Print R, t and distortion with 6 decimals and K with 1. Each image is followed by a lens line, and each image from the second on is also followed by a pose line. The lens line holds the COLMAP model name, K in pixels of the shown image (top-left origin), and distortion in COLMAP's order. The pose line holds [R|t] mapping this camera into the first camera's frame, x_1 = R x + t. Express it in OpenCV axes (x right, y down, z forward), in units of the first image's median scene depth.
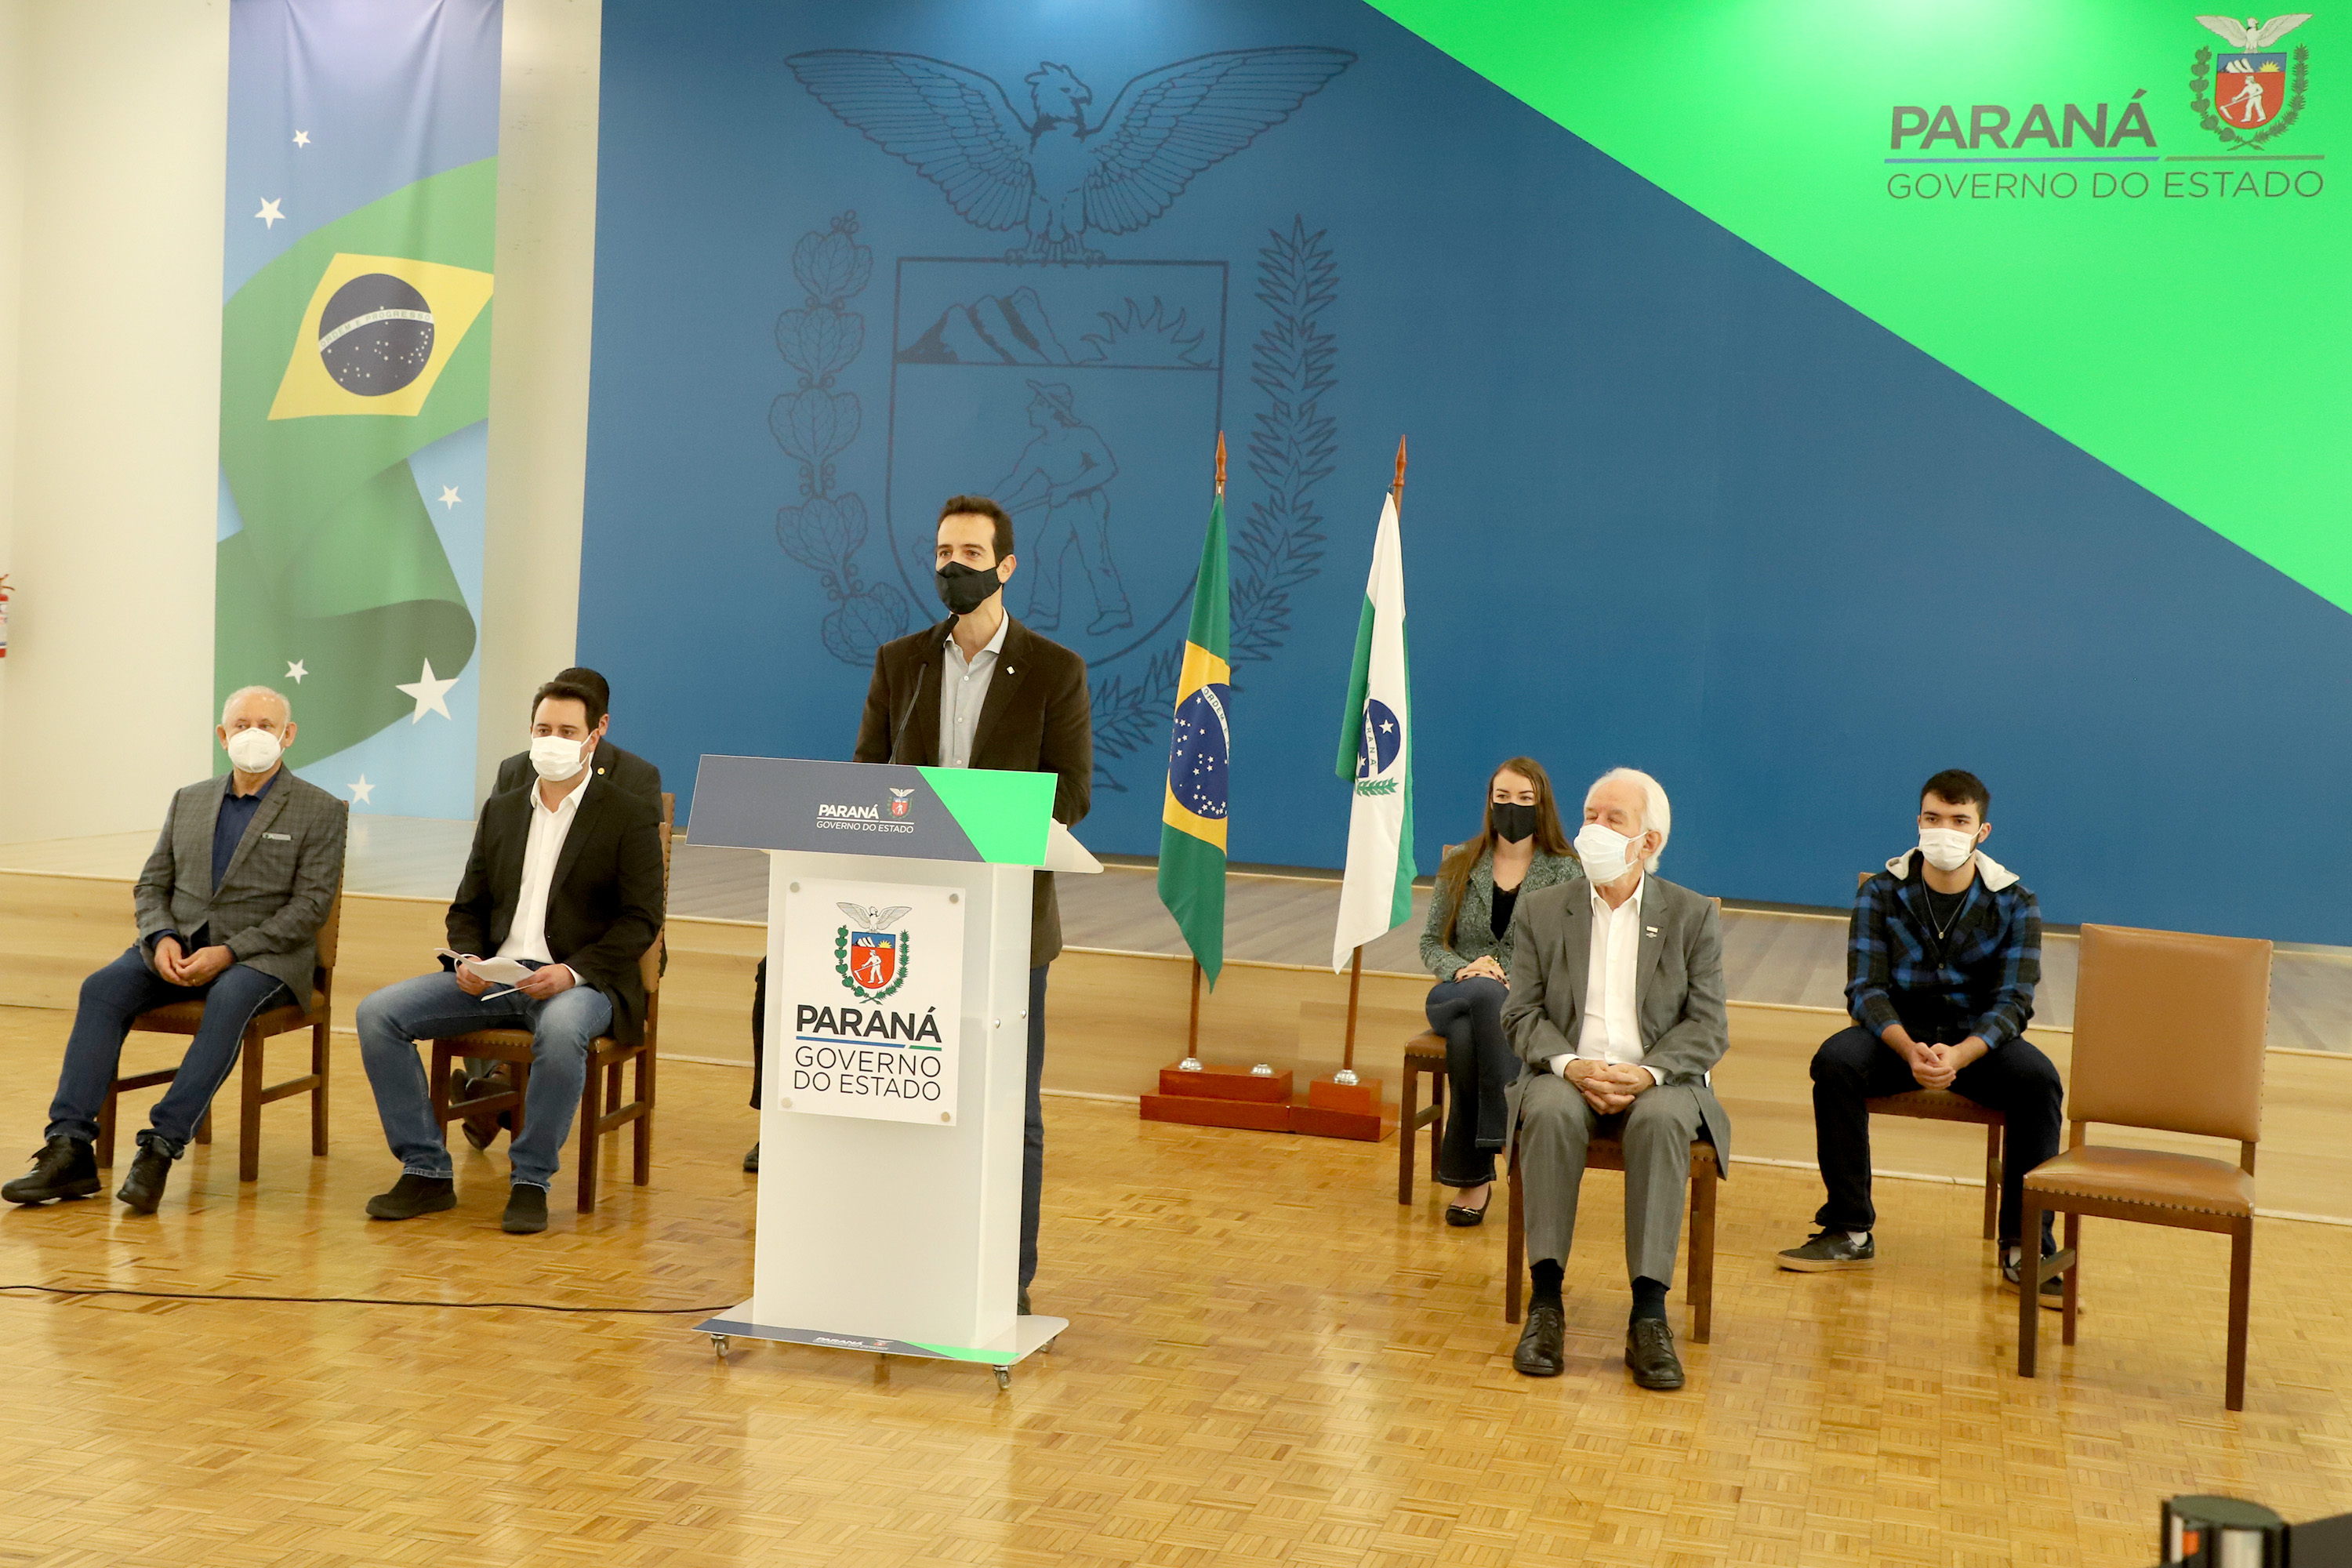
lens RADIAL K [[3049.8, 0, 1105.1], [0, 3049.8, 666.8], [0, 0, 1]] dist [0.092875, -0.026534]
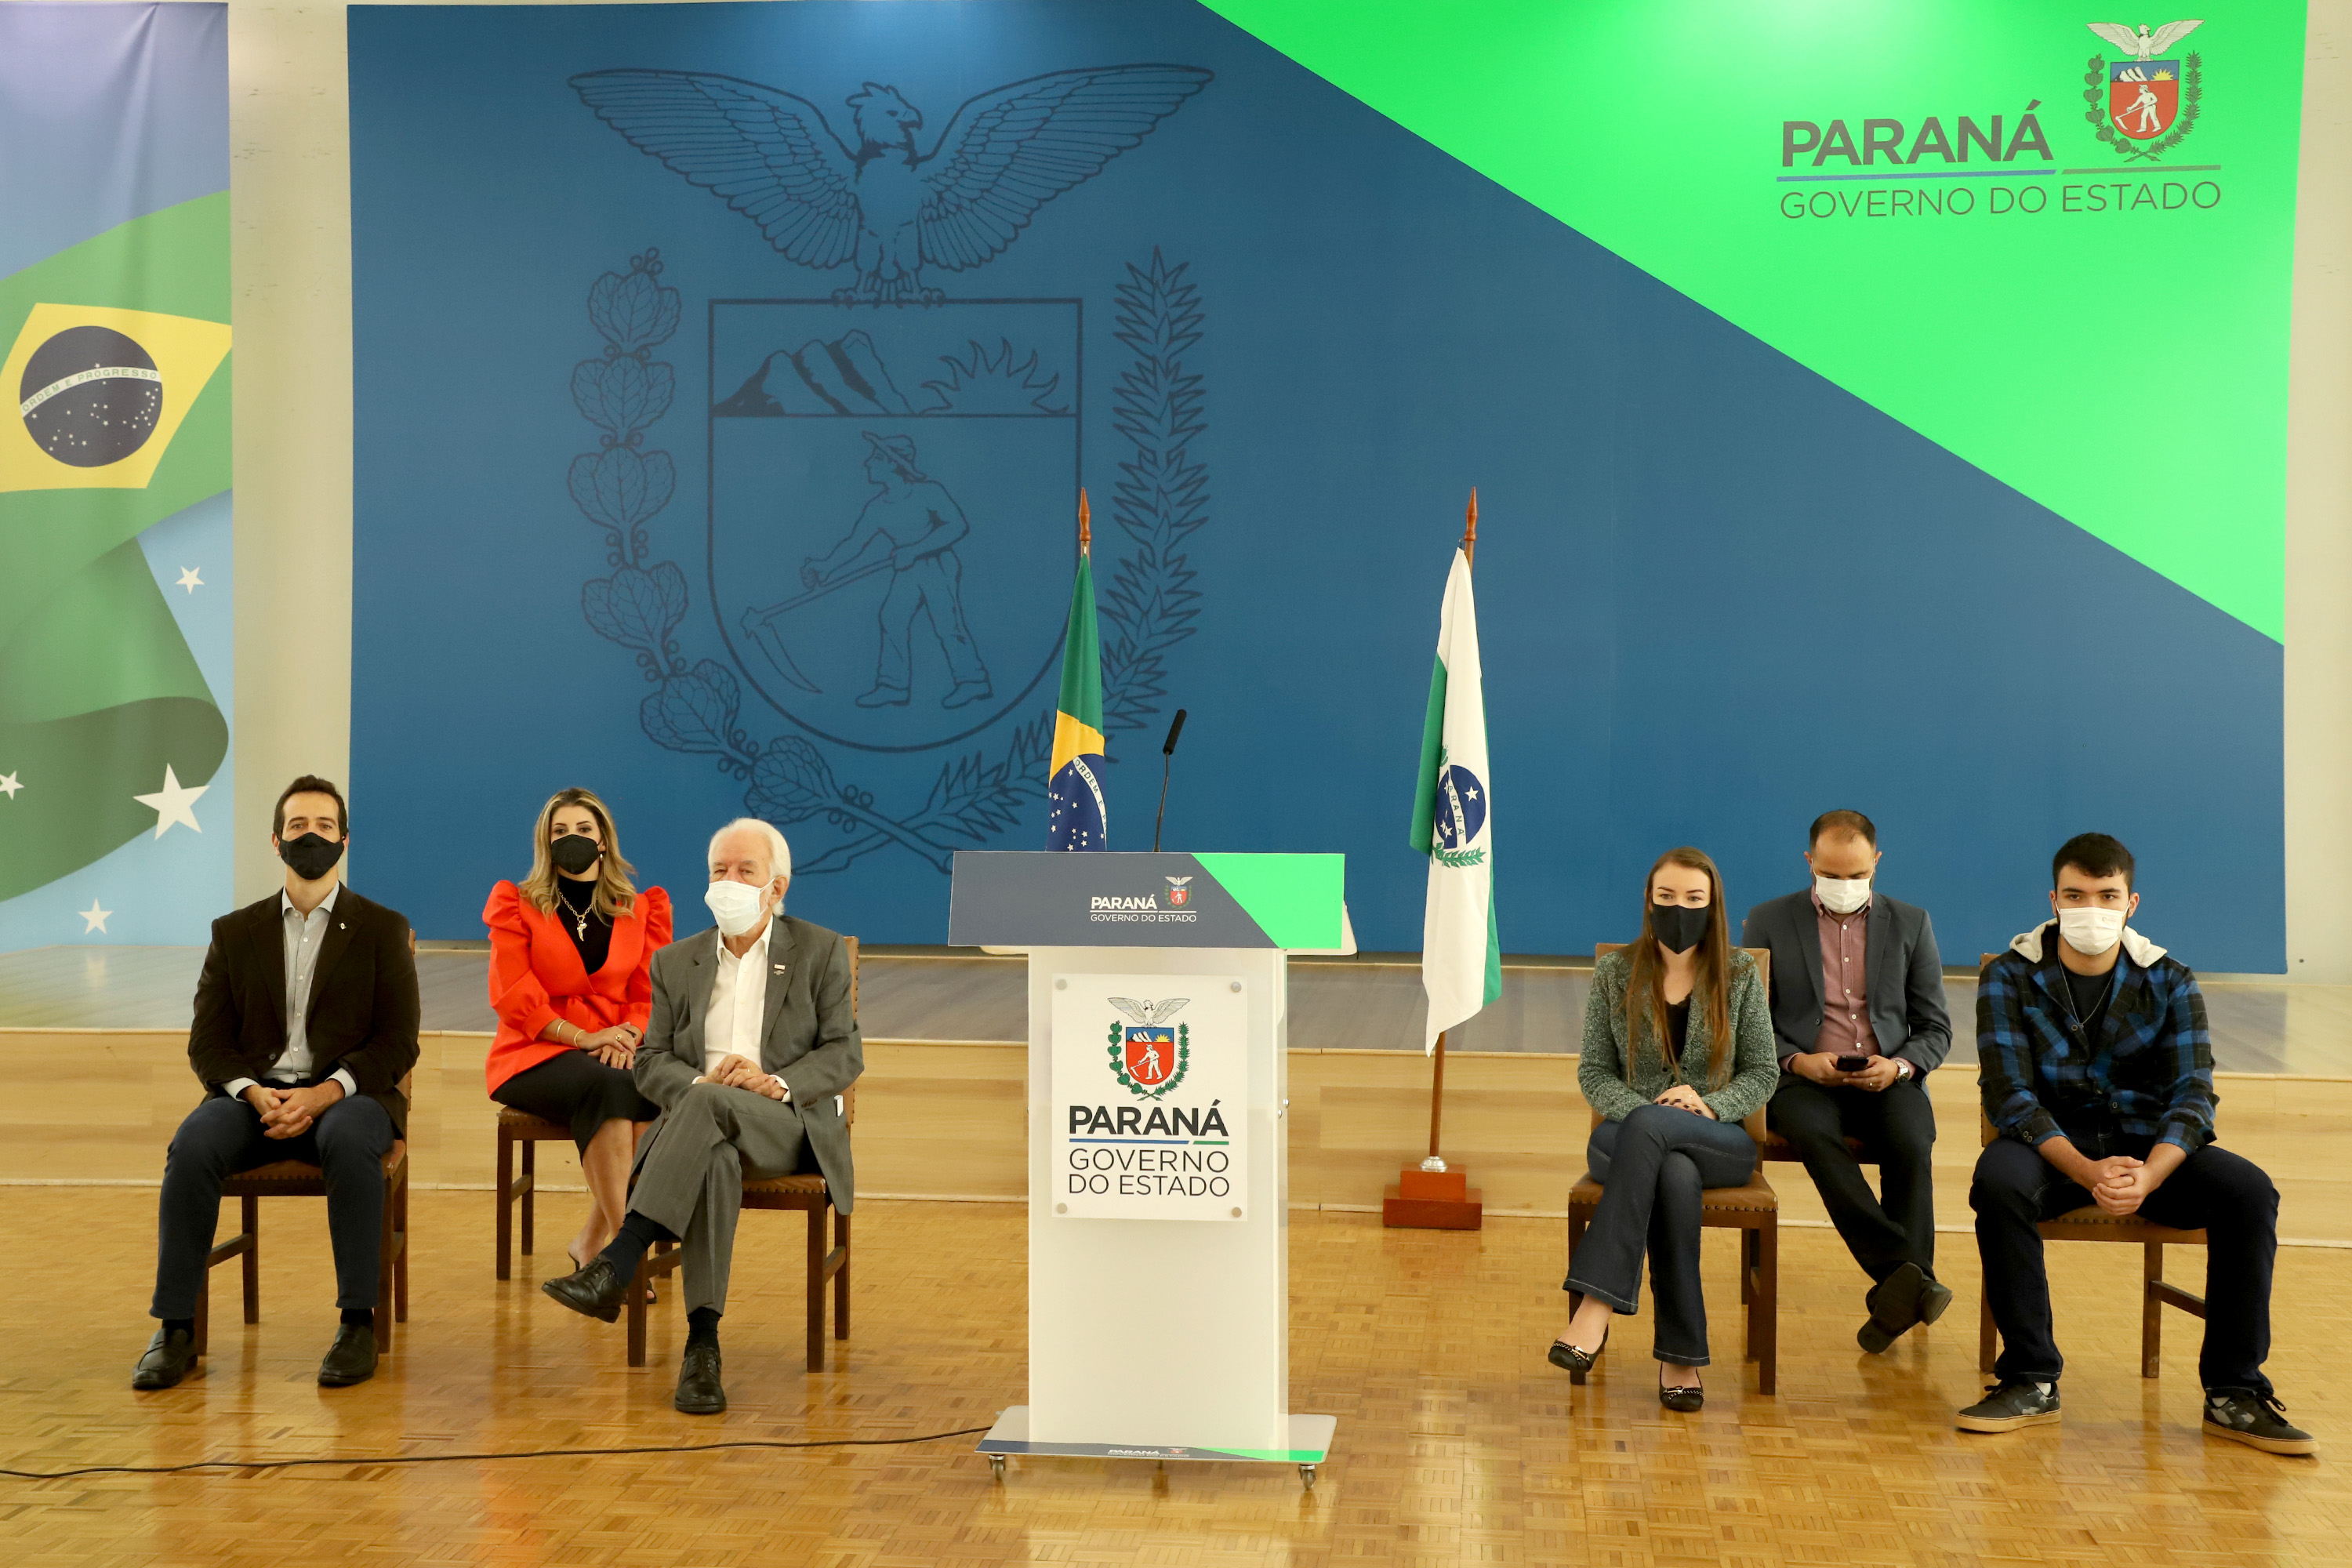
lens RADIAL K [[3453.2, 0, 1132.9], [0, 3453.2, 745.3], [0, 0, 1]] dist [0.189889, -0.093516]
pose [[0.986997, -0.041073, 0.155401, -0.174204], [0.040411, 0.999156, 0.007414, -0.007403], [-0.155574, -0.001038, 0.987824, -0.057958]]
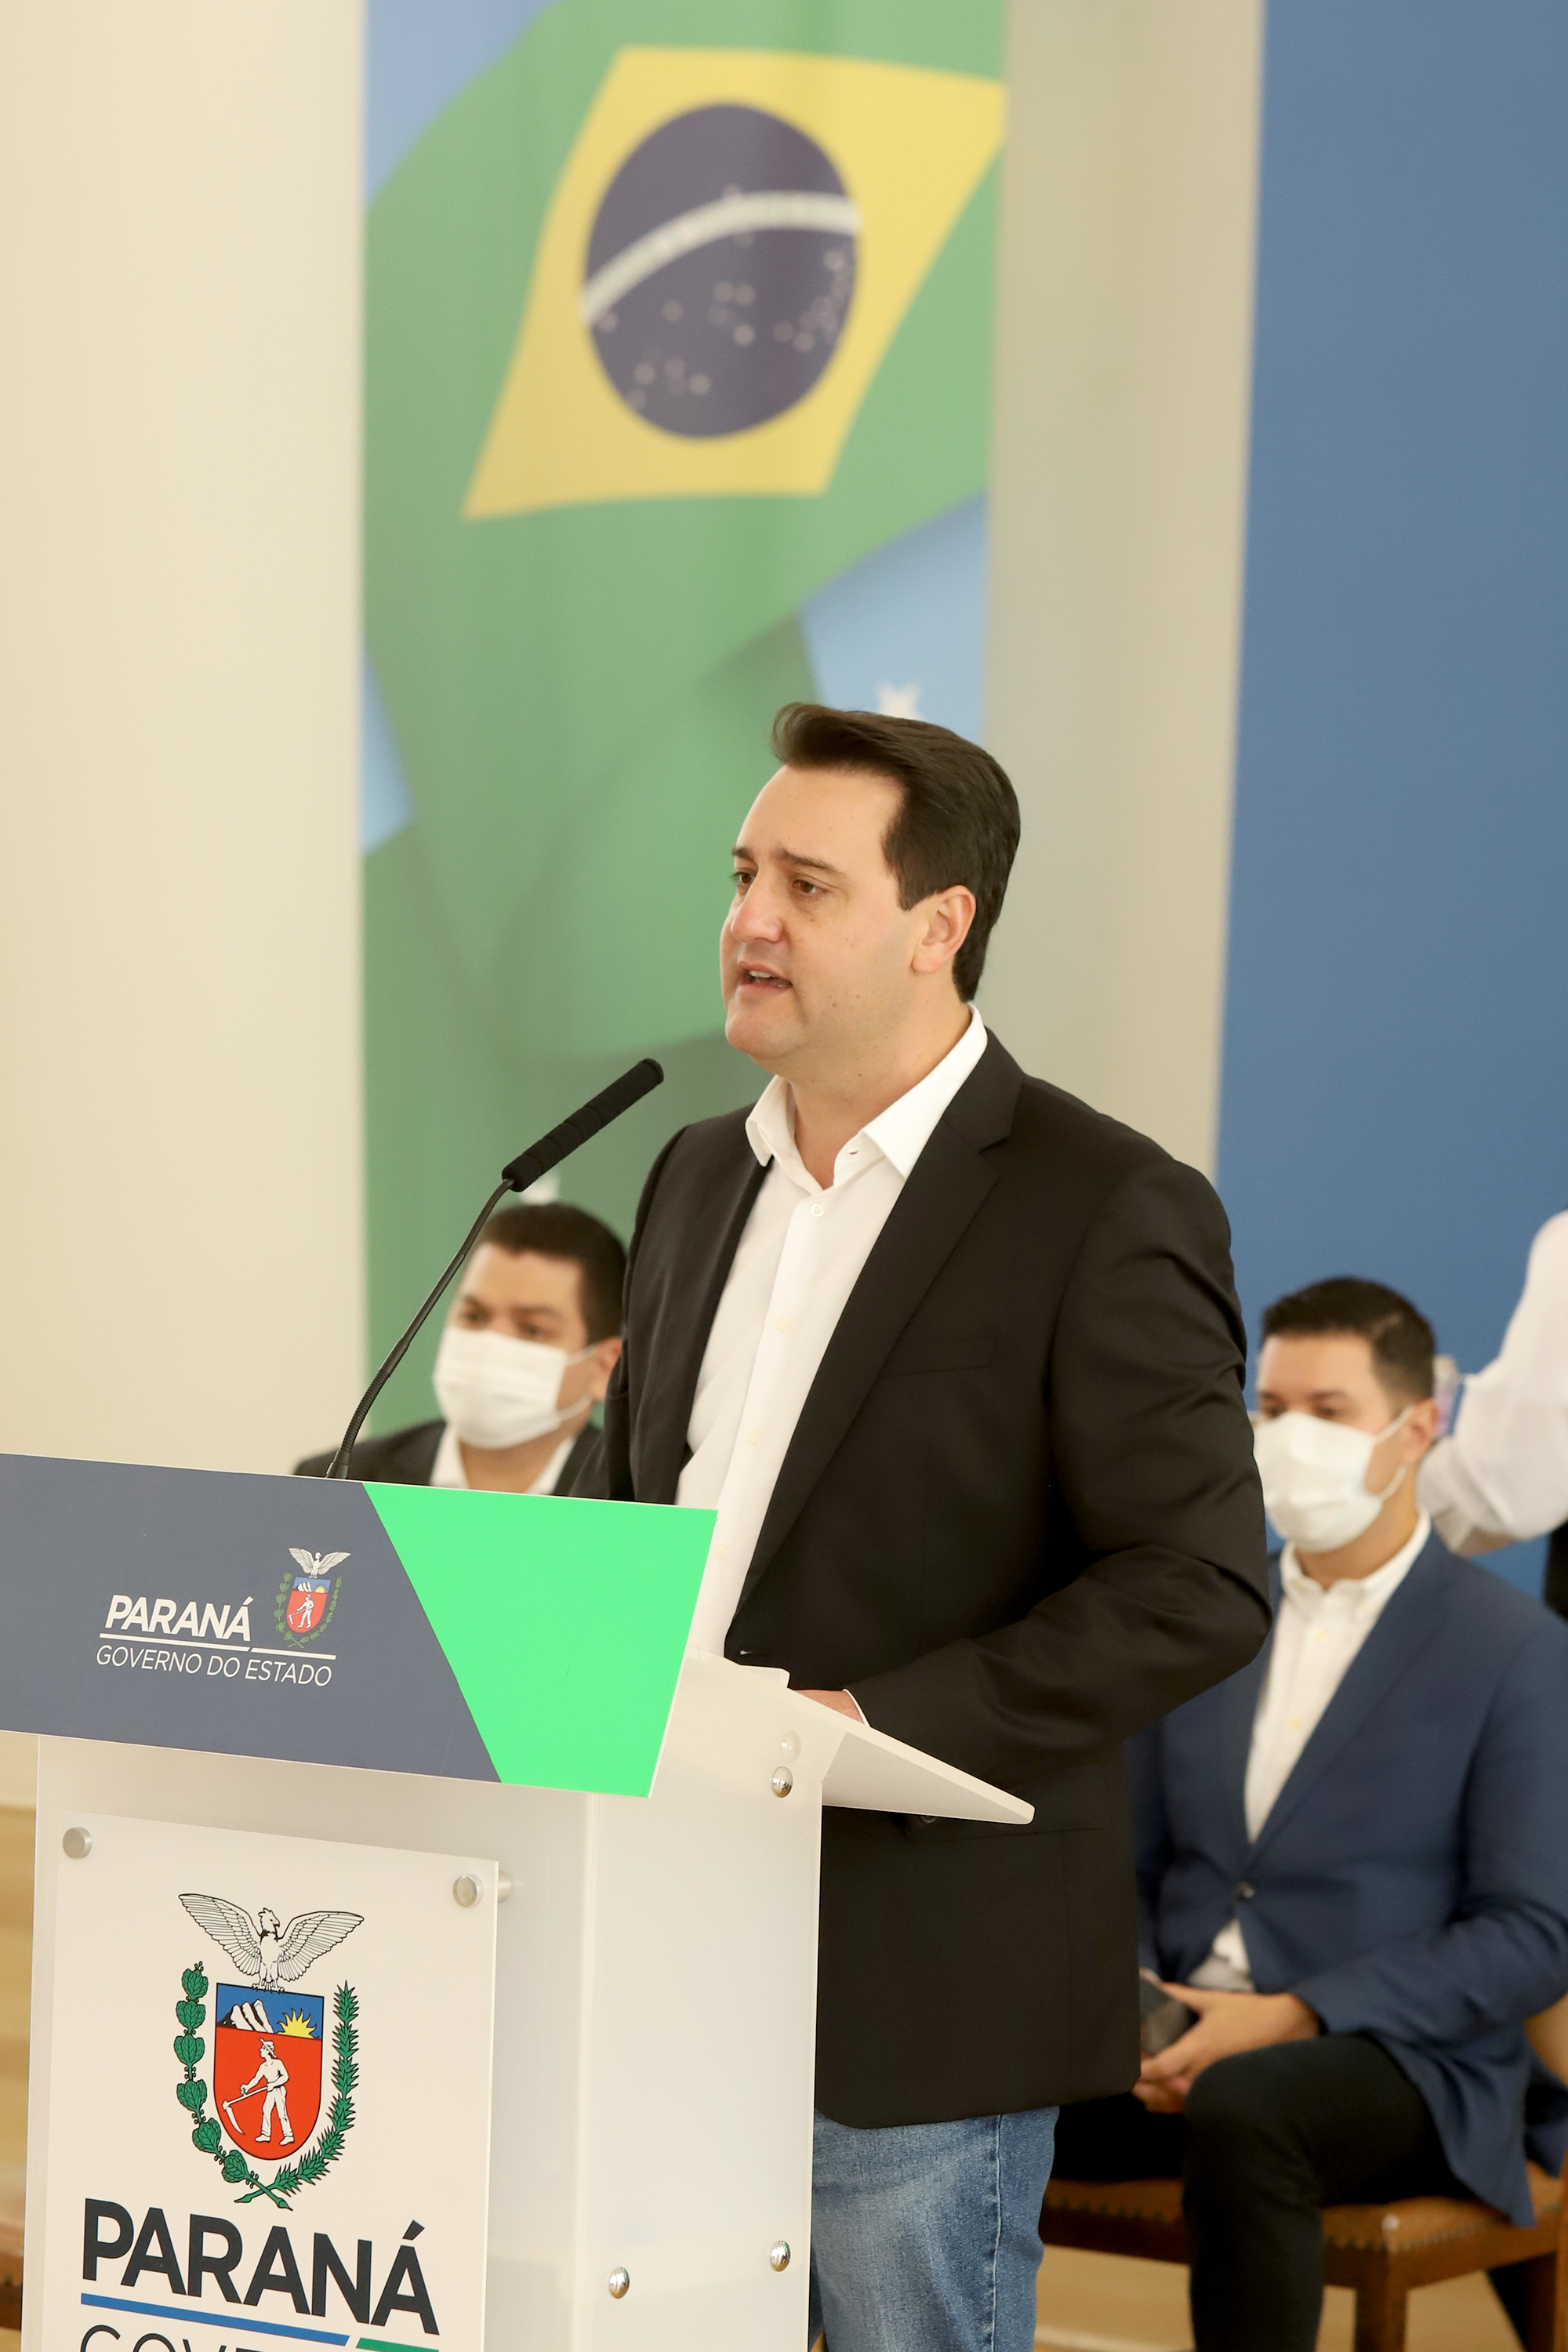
lens RADIAL K [[8491.0, 0, 787.0], [0, 8491.0, 1215.7], [0, 0, 1]] dist [0.100103, 1.135184]
pose [[0.933625, -0.000001, -0.358252, 0.212878], [0.000588, 0.999999, 0.001530, 0.001941], [0.358251, -0.001640, 0.933624, 0.118229]]
